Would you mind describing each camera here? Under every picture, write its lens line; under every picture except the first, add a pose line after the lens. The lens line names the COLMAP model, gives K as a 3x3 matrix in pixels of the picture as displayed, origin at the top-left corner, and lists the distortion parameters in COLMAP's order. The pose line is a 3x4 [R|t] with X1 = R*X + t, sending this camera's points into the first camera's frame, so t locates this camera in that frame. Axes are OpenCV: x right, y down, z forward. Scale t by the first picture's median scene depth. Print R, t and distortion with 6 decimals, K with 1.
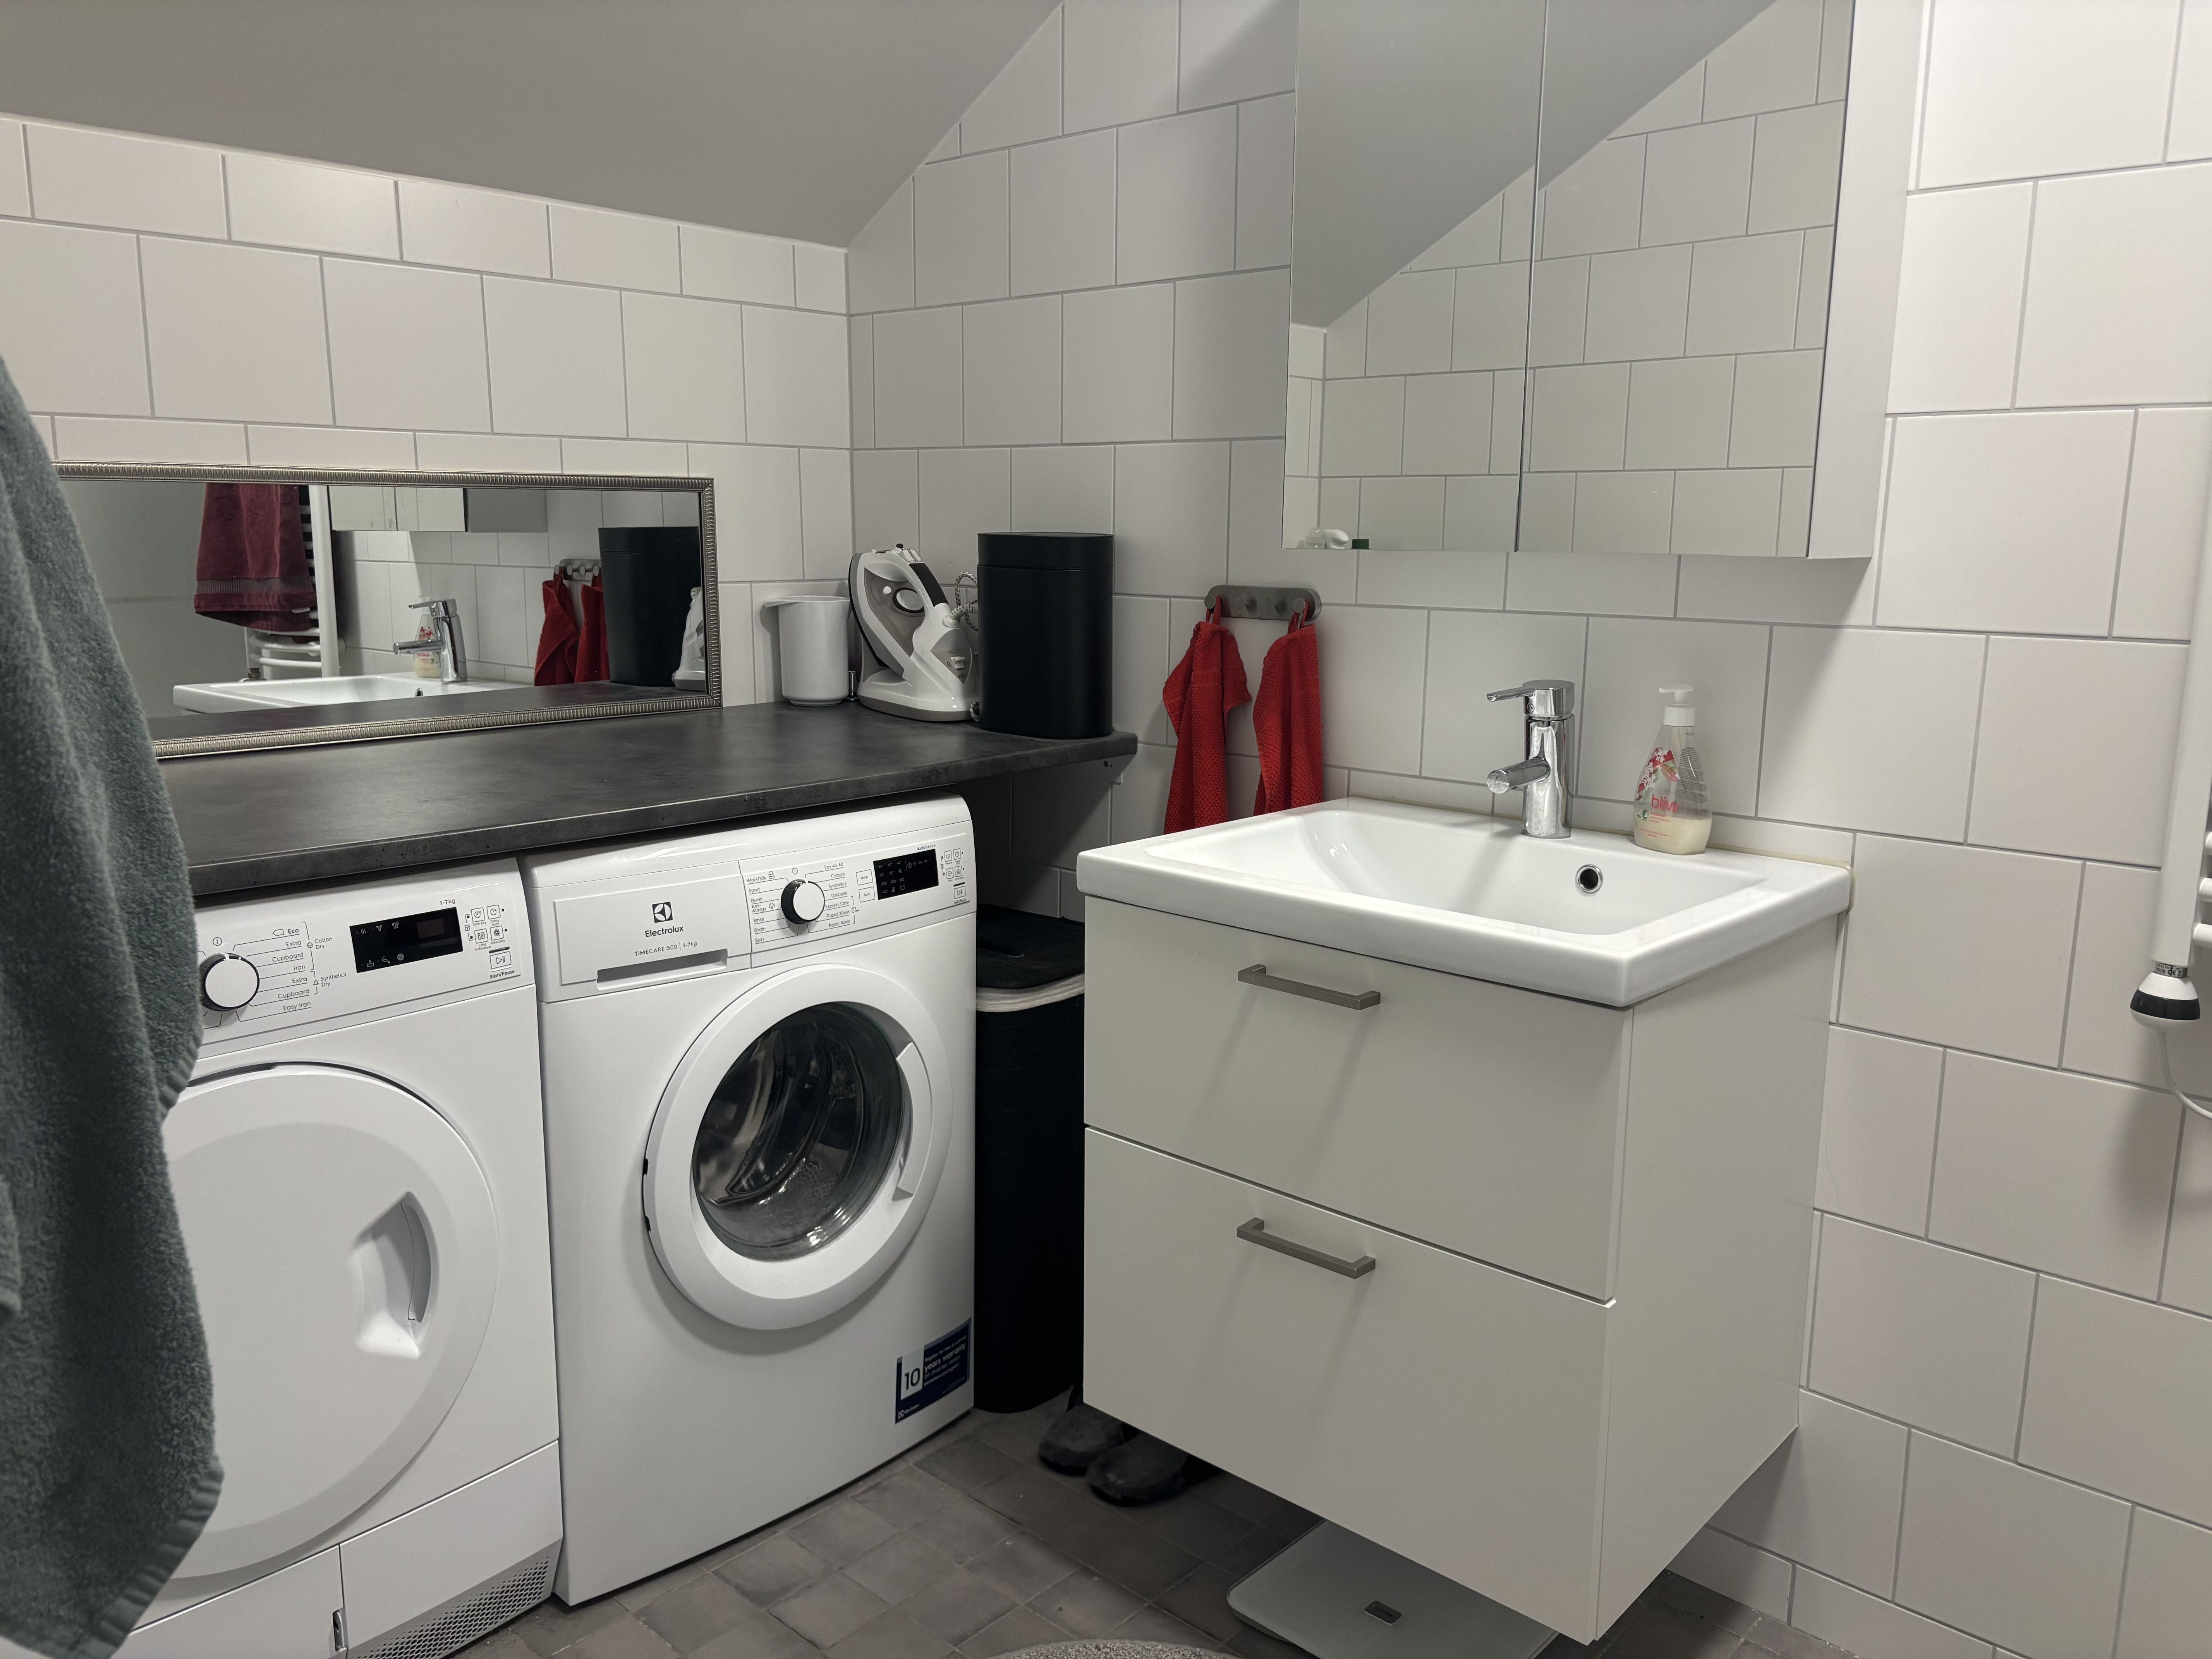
lens RADIAL K [[1696.4, 0, 1117.3], [0, 1696.4, 833.9], [0, 0, 1]] dist [0.036001, -0.000239]
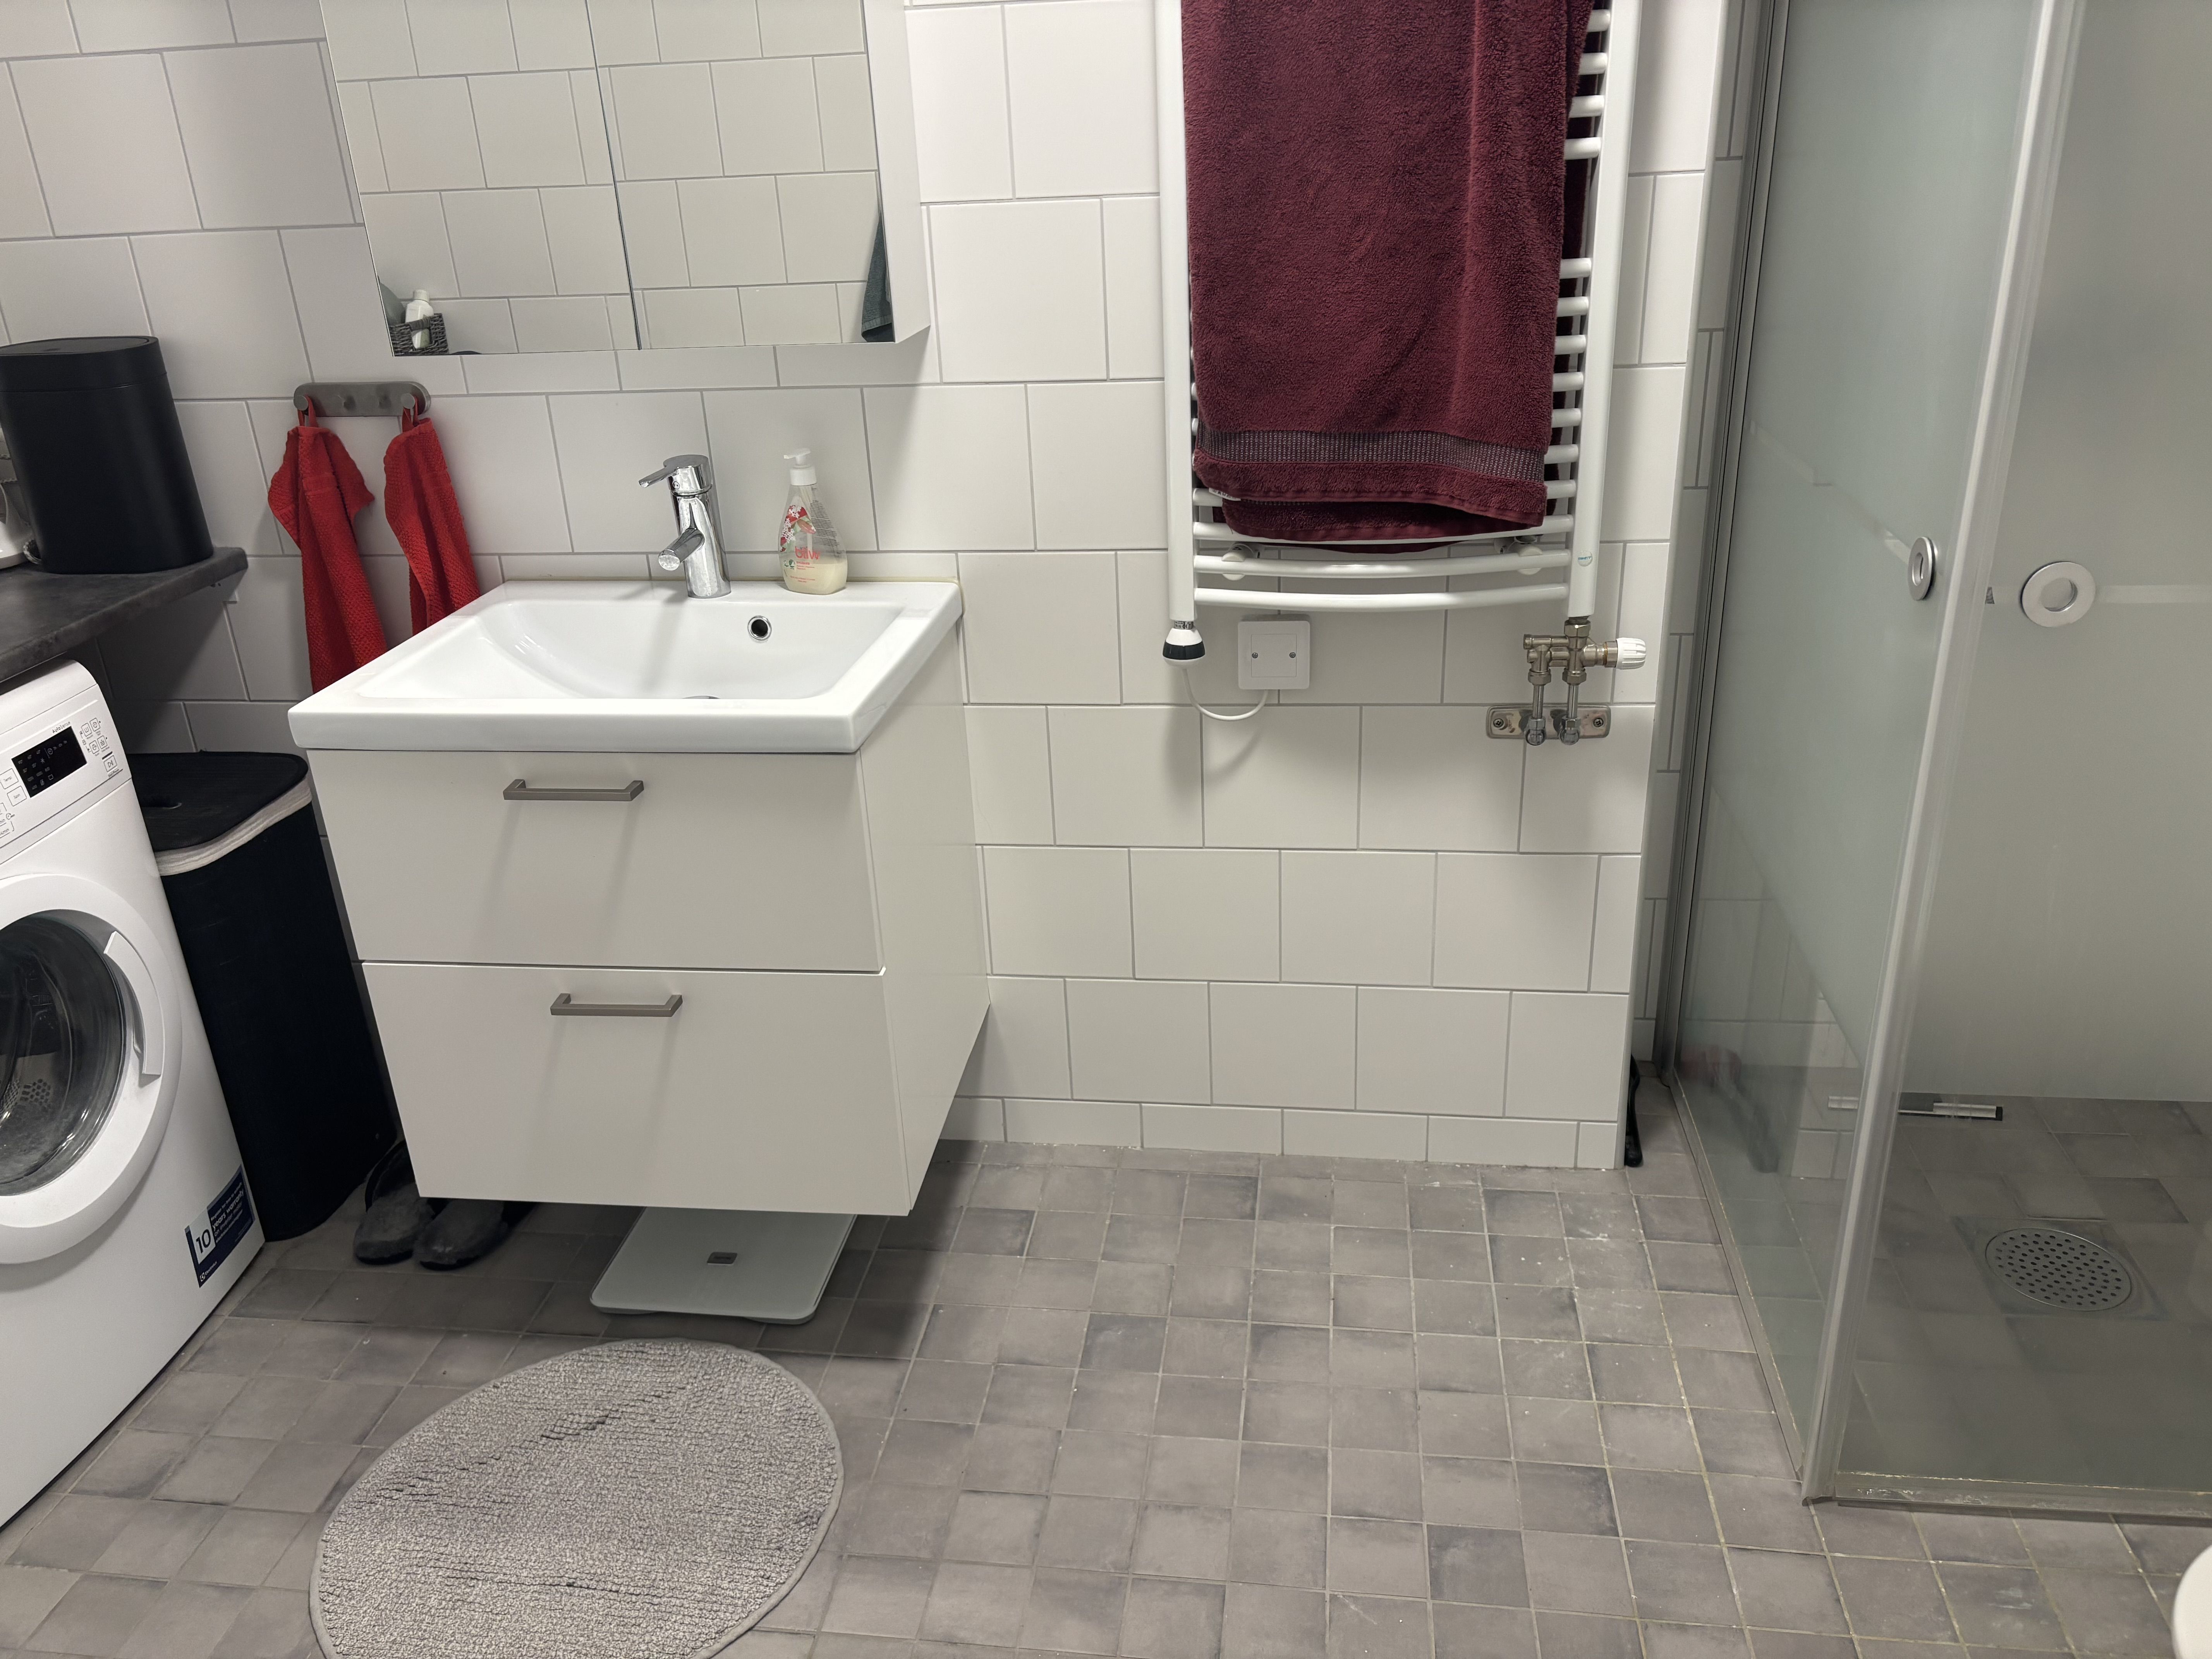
lens RADIAL K [[1681.5, 0, 1106.0], [0, 1681.5, 829.5], [0, 0, 1]] dist [0.111032, -0.105039]
pose [[0.827603, -0.268064, 0.493168, -0.128881], [0.155349, 0.953662, 0.257672, -0.099111], [-0.539389, -0.136637, 0.830897, -0.104014]]
